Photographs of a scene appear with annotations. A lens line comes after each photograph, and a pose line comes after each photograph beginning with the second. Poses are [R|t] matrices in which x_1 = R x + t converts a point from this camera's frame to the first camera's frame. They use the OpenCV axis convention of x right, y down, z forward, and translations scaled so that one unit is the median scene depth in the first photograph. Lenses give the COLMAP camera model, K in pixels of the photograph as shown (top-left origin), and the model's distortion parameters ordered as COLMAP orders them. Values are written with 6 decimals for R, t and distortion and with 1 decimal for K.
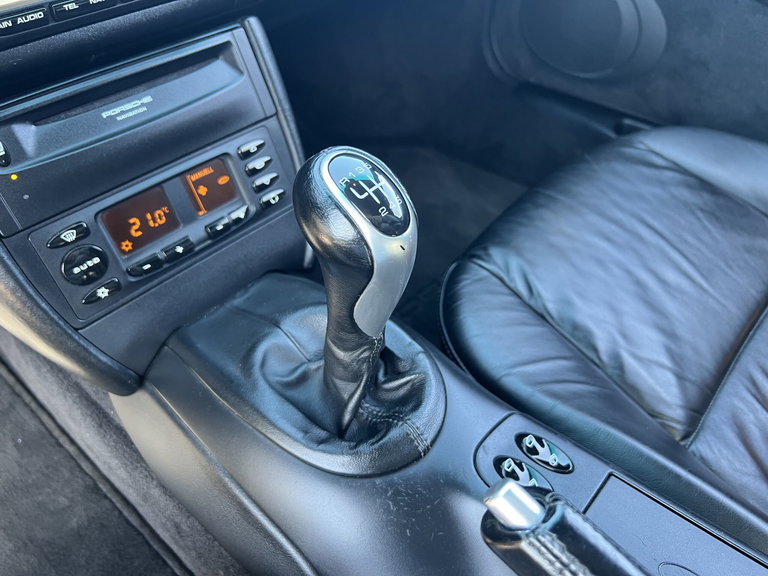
lens RADIAL K [[585.9, 0, 384.0], [0, 585.9, 288.0], [0, 0, 1]] dist [0.069853, -0.078626]
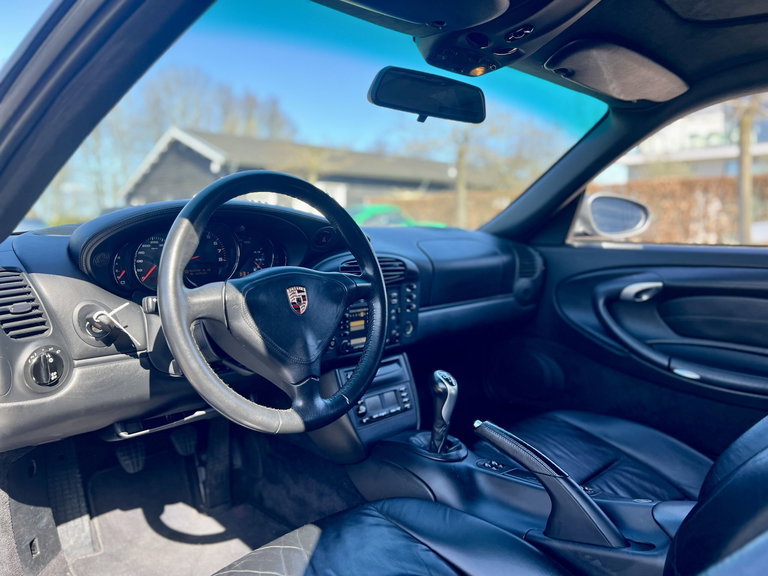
lens RADIAL K [[585.9, 0, 384.0], [0, 585.9, 288.0], [0, 0, 1]] dist [0.069853, -0.078626]
pose [[0.998275, 0.023259, -0.053907, -0.190717], [-0.050313, 0.812116, -0.581323, 1.285114], [0.030258, 0.583032, 0.811885, -2.075251]]
